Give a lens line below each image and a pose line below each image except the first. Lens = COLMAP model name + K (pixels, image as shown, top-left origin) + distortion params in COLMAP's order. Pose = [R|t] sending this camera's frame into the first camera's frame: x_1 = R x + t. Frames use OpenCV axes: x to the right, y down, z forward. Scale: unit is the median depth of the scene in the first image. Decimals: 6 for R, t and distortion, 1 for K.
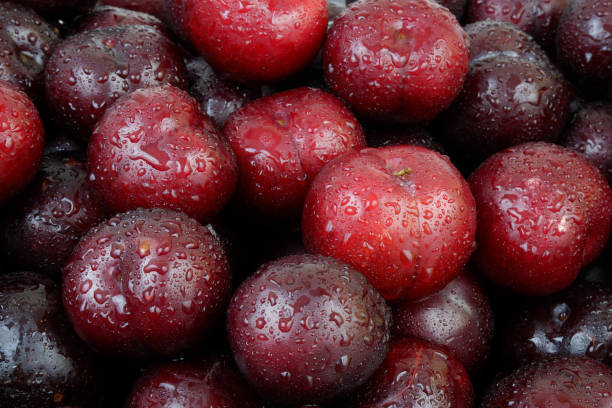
lens RADIAL K [[1221.3, 0, 307.0], [0, 1221.3, 204.2], [0, 0, 1]] dist [0.037869, 0.000000]
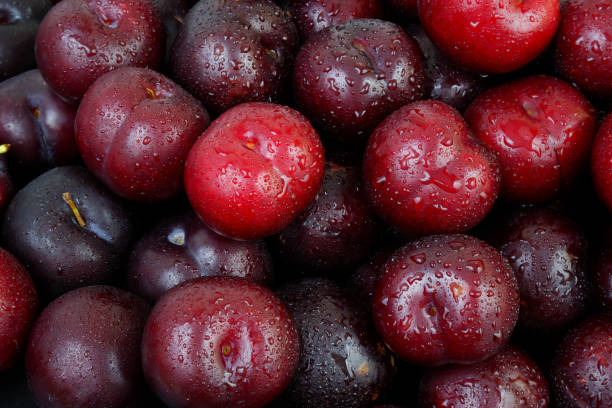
lens RADIAL K [[1221.3, 0, 309.3], [0, 1221.3, 205.5], [0, 0, 1]] dist [0.037869, 0.000000]
pose [[0.996196, -0.028529, 0.082336, -0.312521], [0.004801, 0.961421, 0.275040, -0.304868], [-0.087006, -0.273599, 0.957901, -0.034197]]
